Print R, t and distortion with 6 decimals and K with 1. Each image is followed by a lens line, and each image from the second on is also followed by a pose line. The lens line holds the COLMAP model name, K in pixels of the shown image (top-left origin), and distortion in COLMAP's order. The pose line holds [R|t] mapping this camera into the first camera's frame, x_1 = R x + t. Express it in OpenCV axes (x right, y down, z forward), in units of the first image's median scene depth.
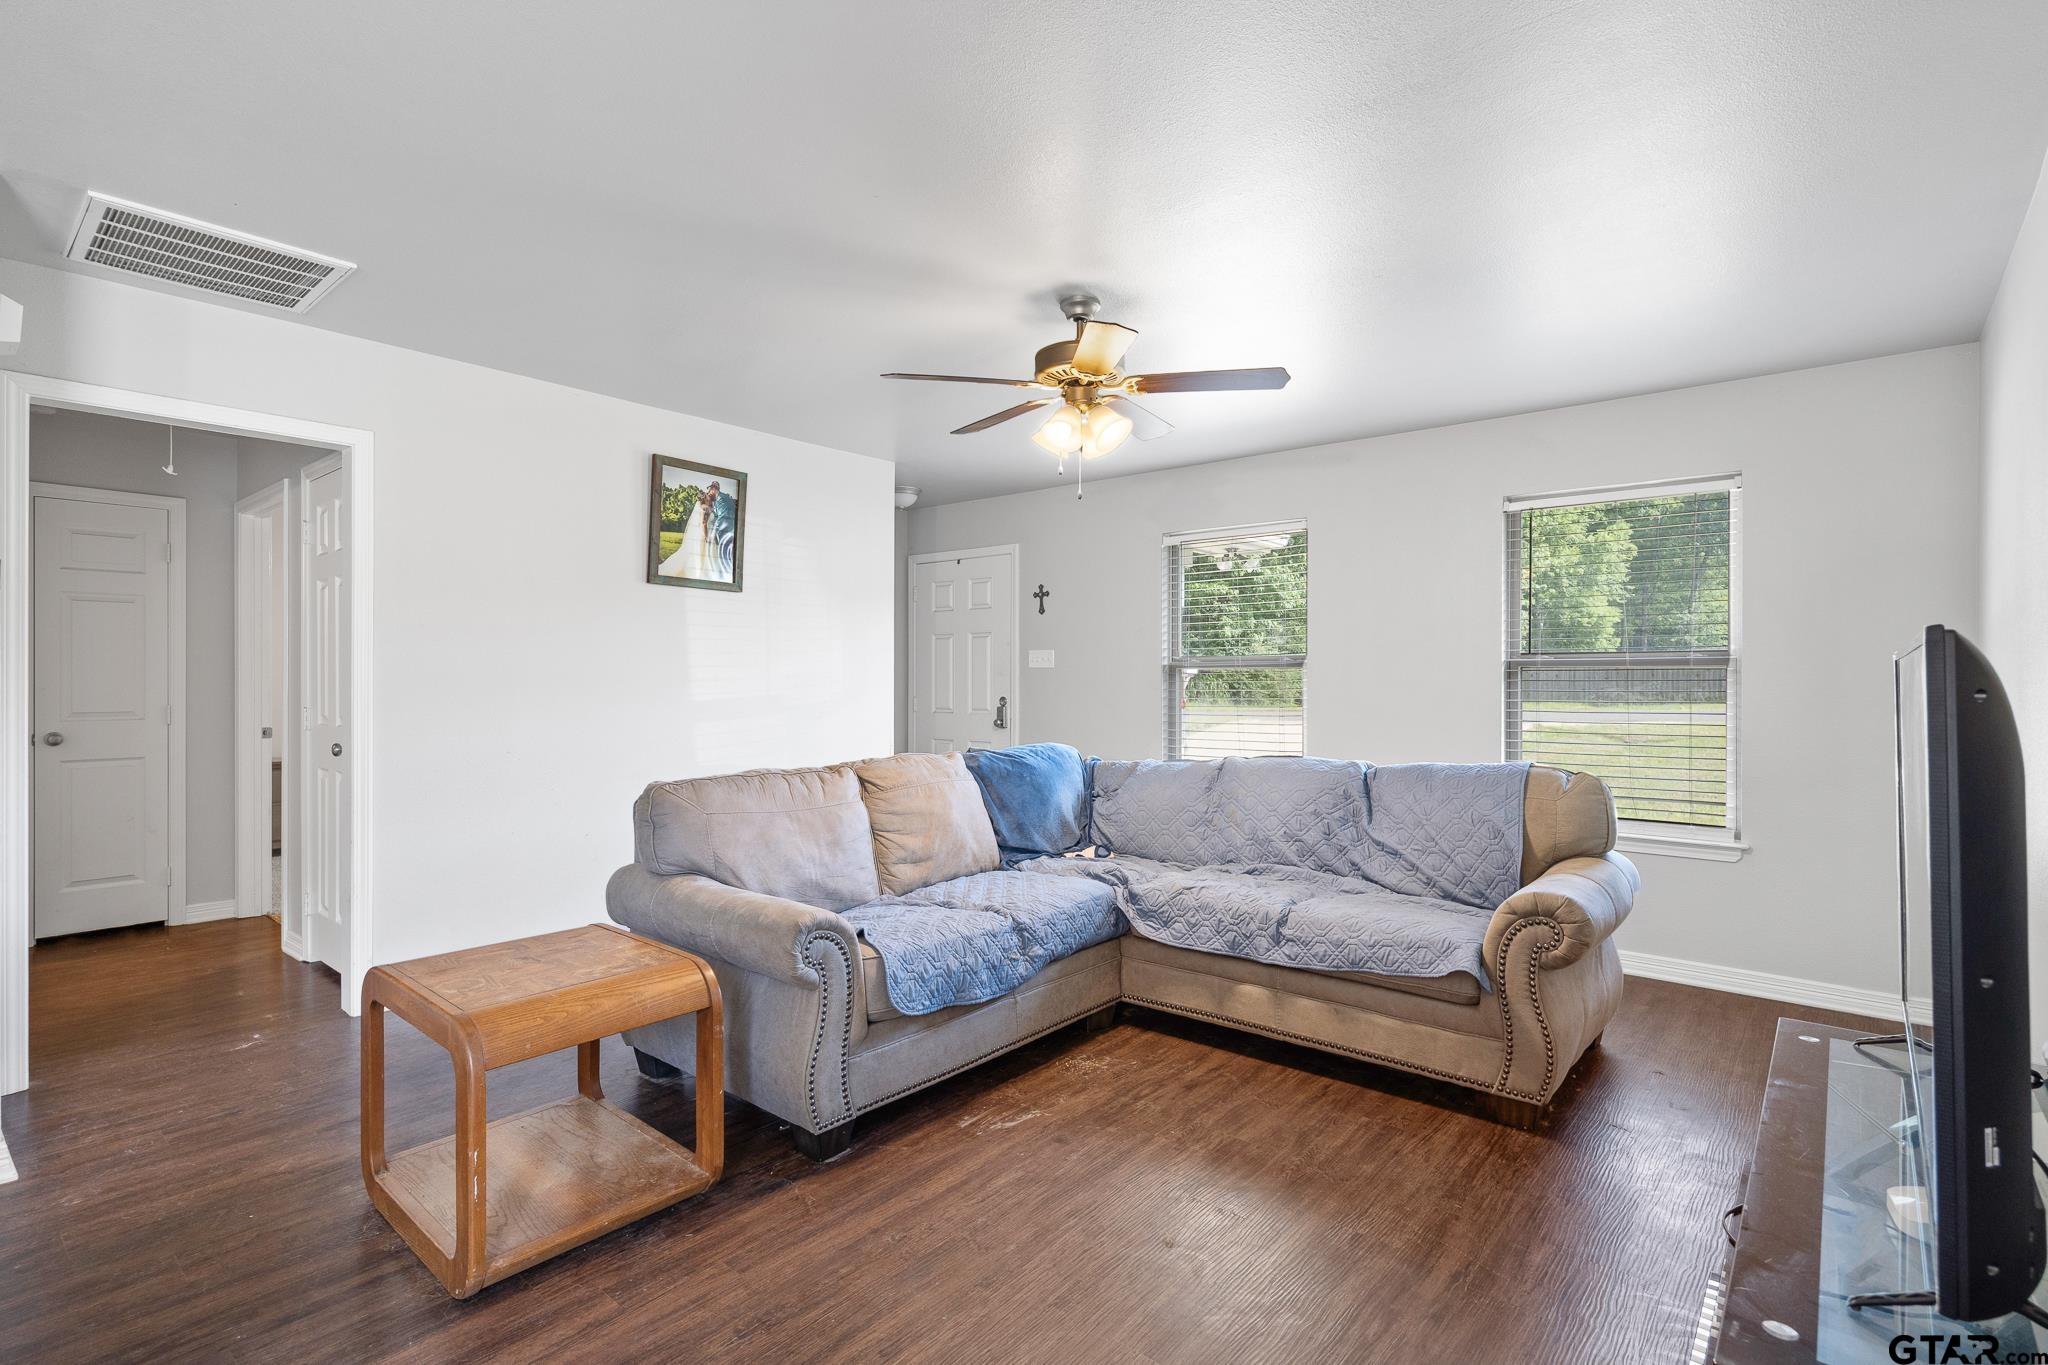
lens RADIAL K [[960.2, 0, 1024.0], [0, 960.2, 682.5], [0, 0, 1]] dist [-0.000032, 0.000544]
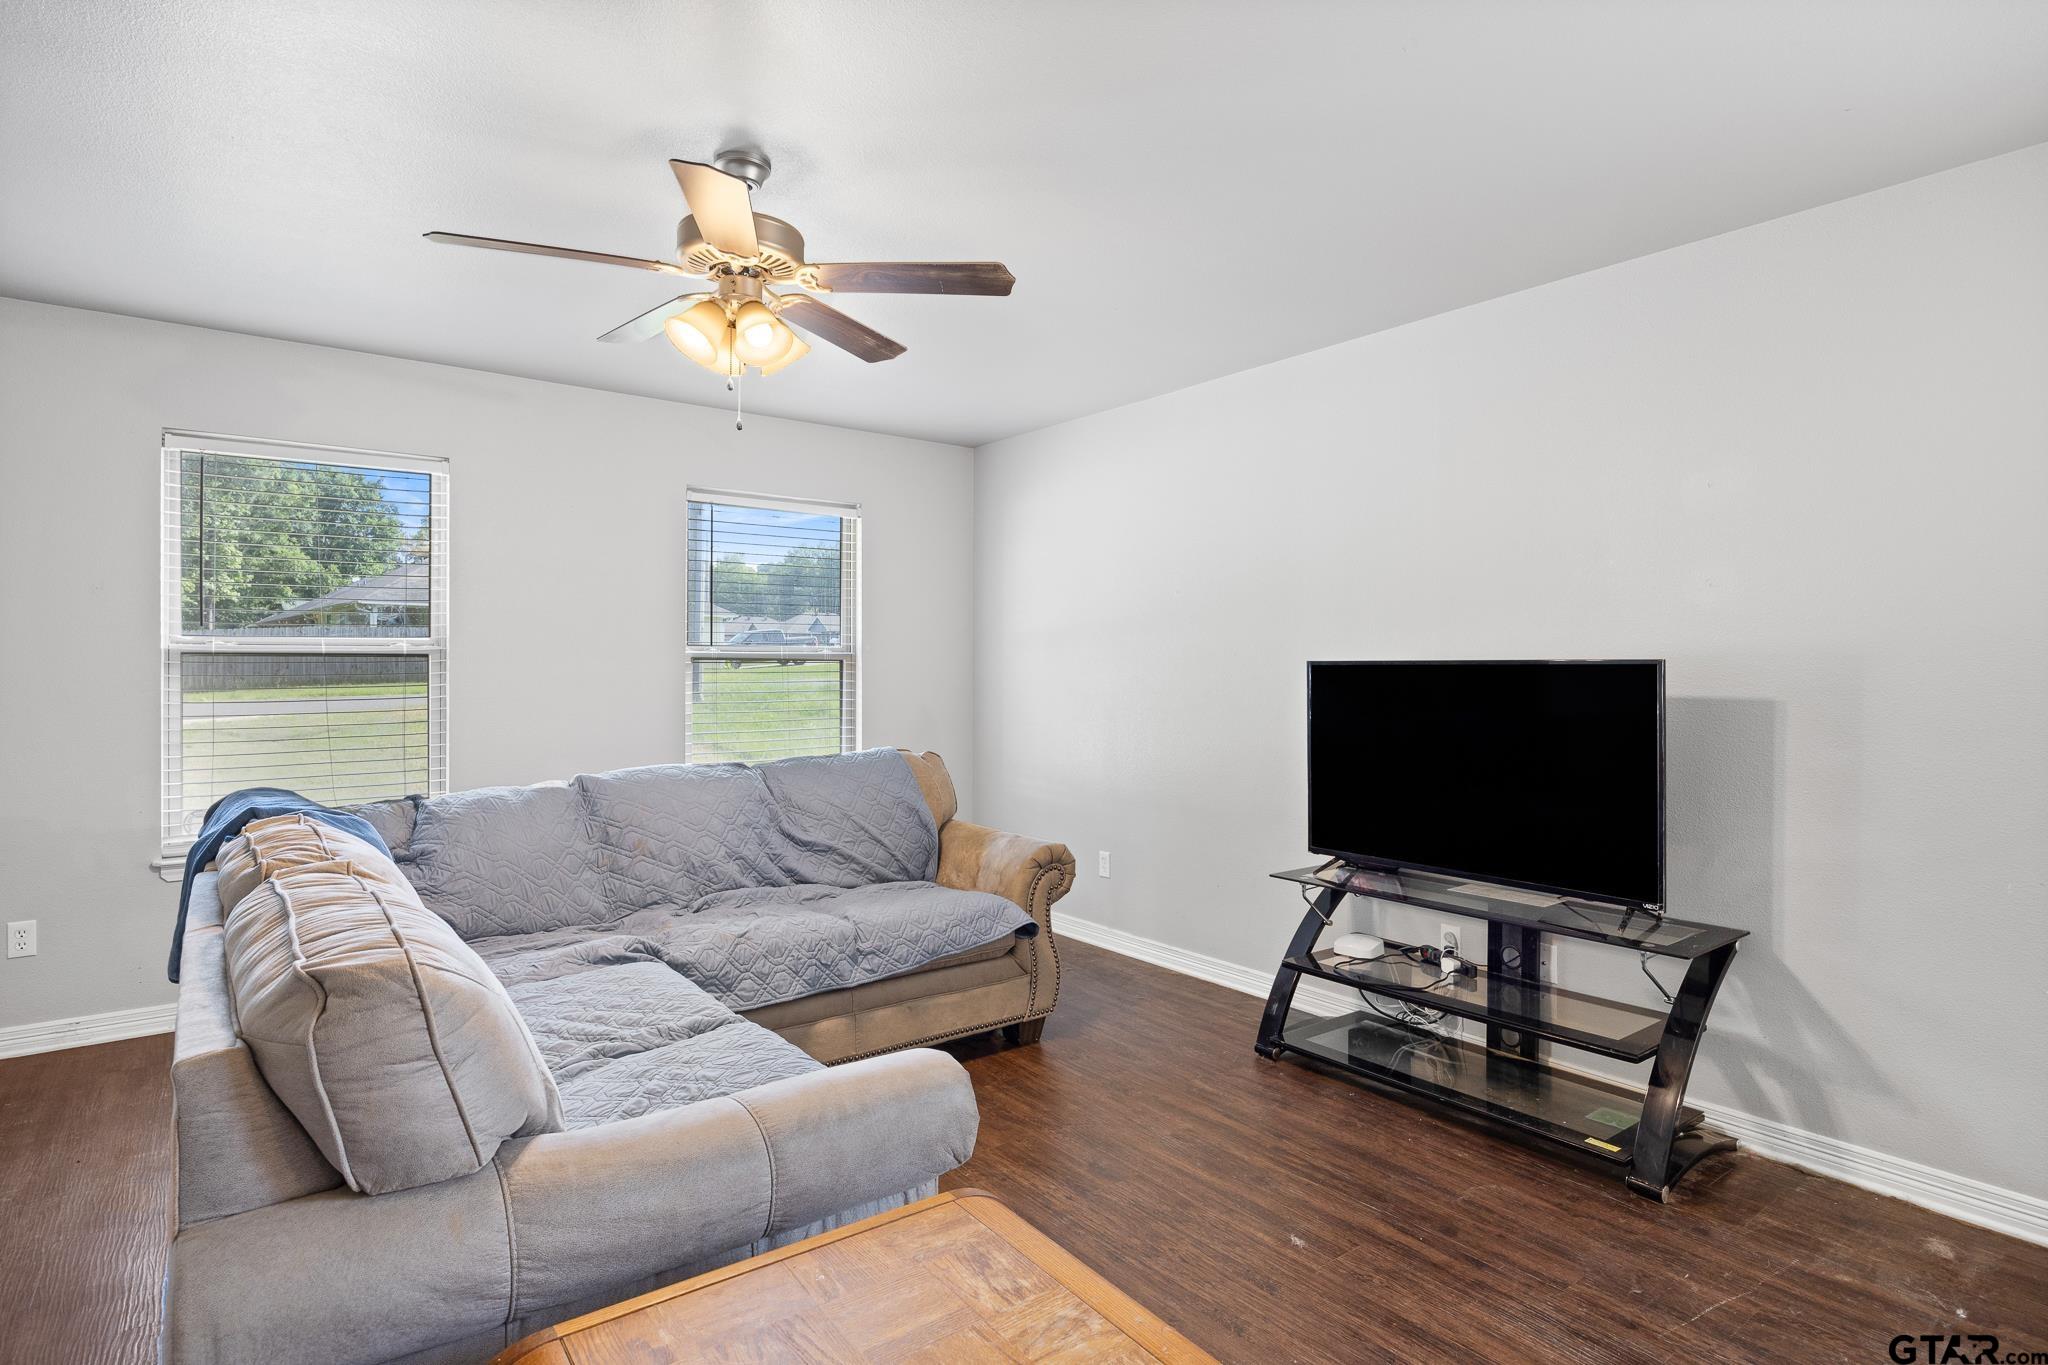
lens RADIAL K [[1061.0, 0, 1028.4], [0, 1061.0, 670.6], [0, 0, 1]] dist [-0.000323, 0.001902]
pose [[0.213380, -0.003226, 0.976964, -0.689277], [-0.002592, 0.999989, 0.003868, -0.011272], [-0.976966, -0.003358, 0.213370, 0.620734]]
